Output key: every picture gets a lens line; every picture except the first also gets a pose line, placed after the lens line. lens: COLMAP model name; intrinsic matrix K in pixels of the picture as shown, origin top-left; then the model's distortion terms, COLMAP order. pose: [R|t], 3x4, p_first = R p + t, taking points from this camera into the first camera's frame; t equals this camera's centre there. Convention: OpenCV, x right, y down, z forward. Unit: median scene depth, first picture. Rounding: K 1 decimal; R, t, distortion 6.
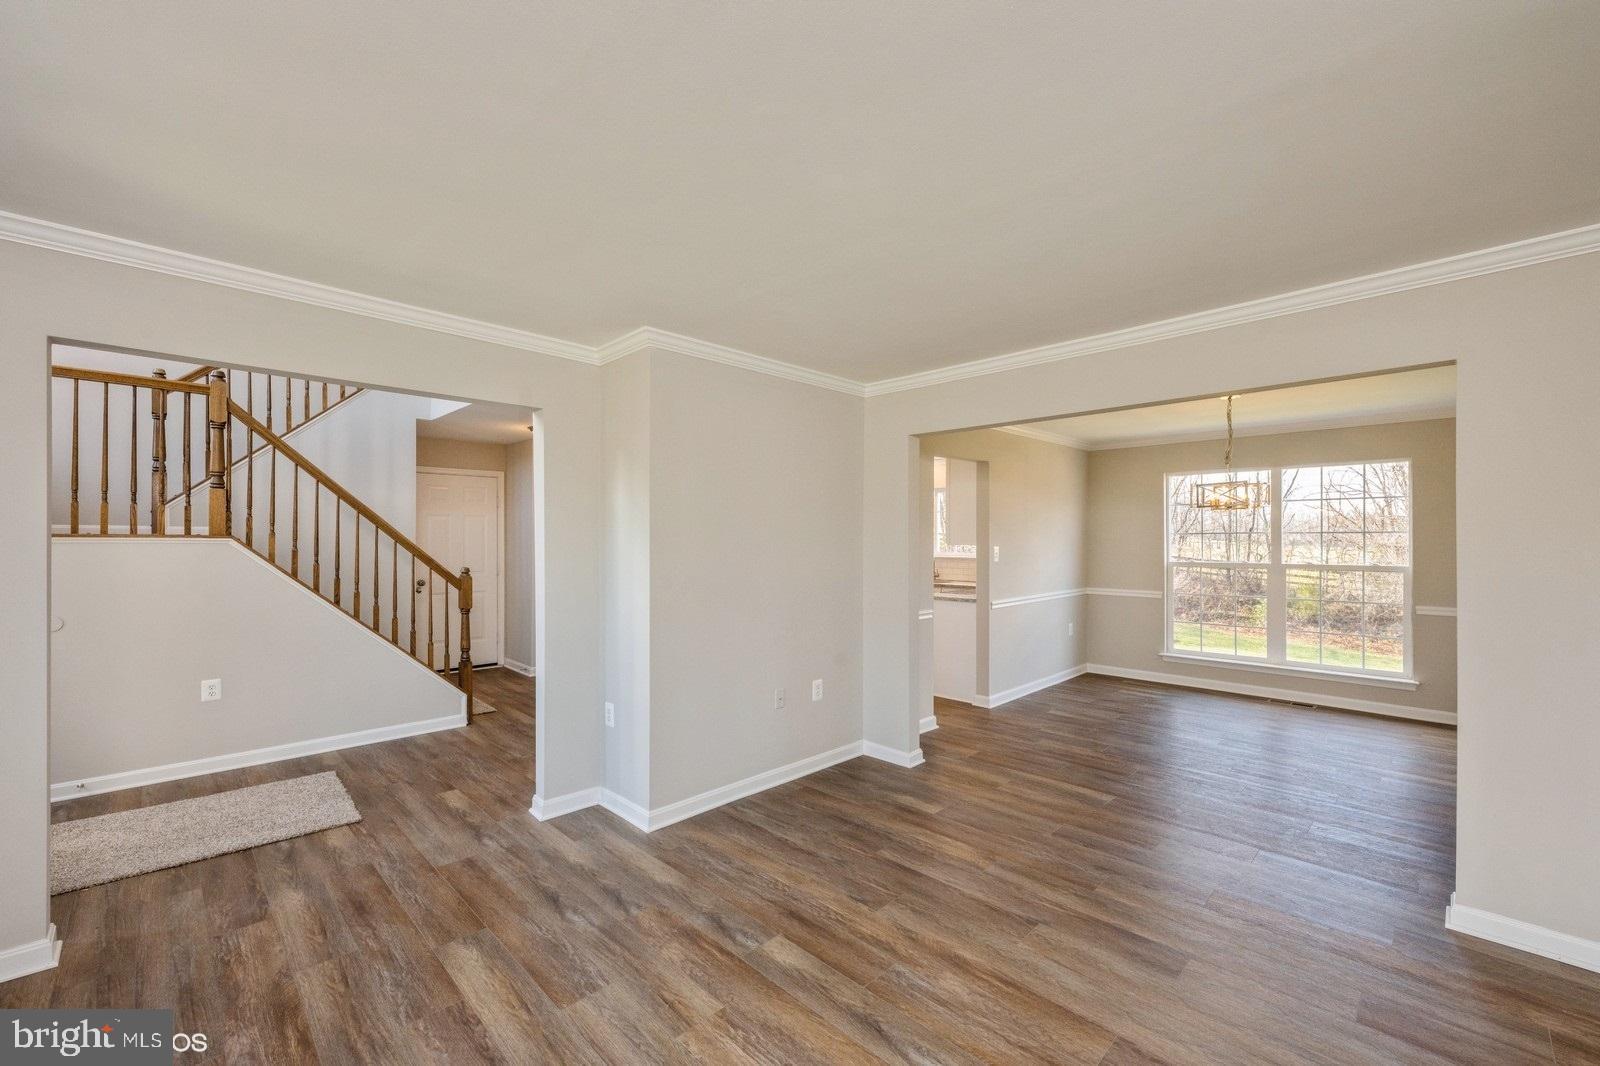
lens RADIAL K [[664.0, 0, 800.0], [0, 664.0, 533.0], [0, 0, 1]] dist [-0.001086, 0.000092]
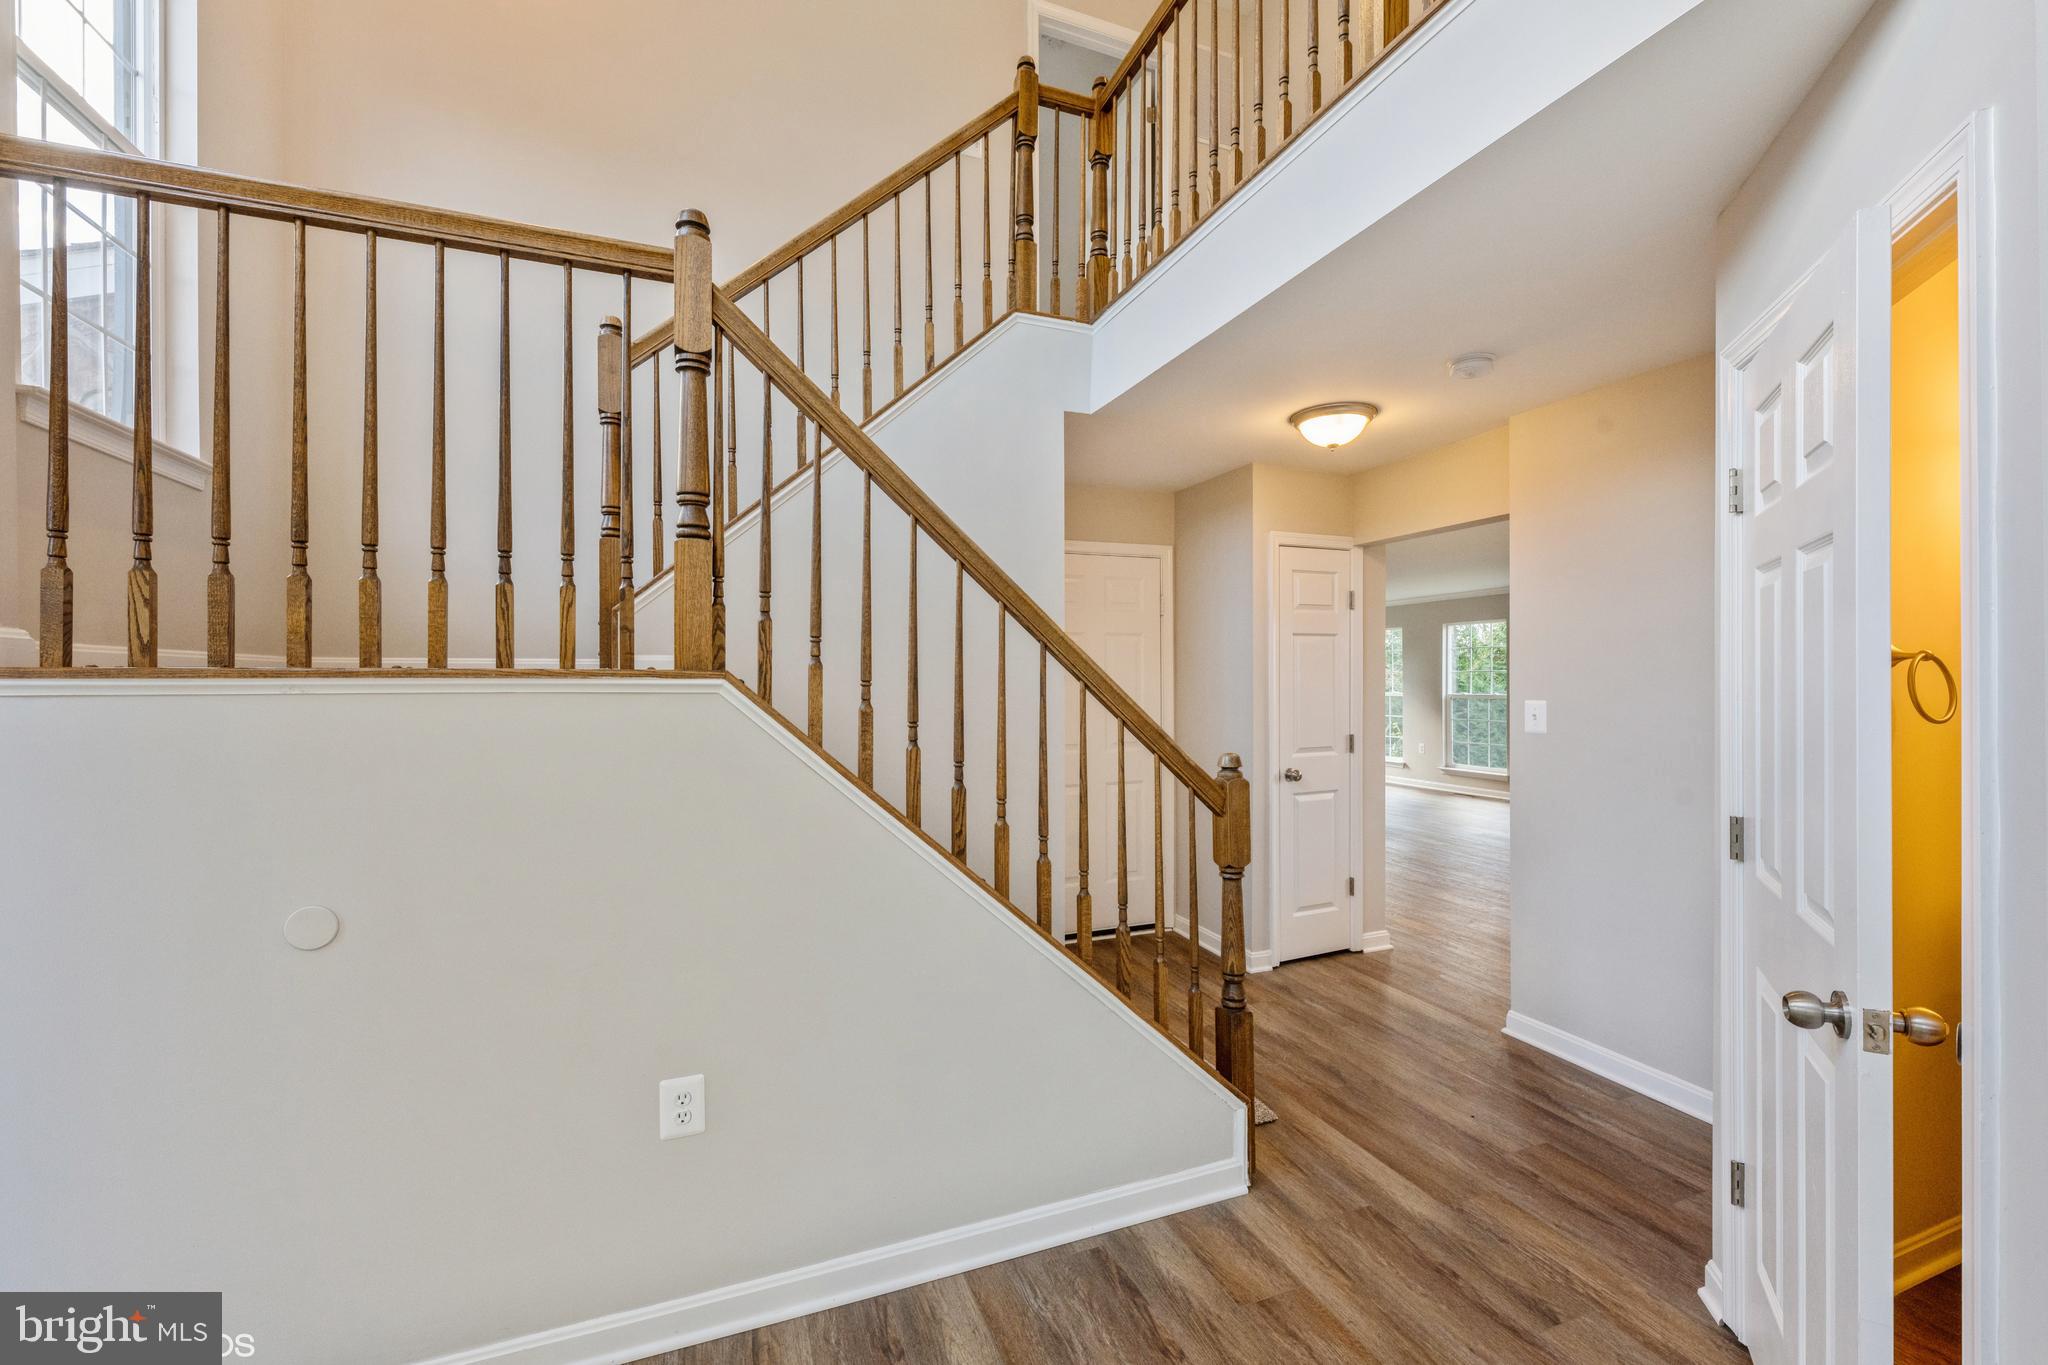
lens RADIAL K [[846.1, 0, 1015.3], [0, 846.1, 666.5], [0, 0, 1]] dist [-0.003395, -0.000395]
pose [[0.917403, -0.007633, -0.397886, -0.501373], [0.006745, 0.999971, -0.003632, 0.003390], [0.397902, 0.000649, 0.917428, 0.606572]]
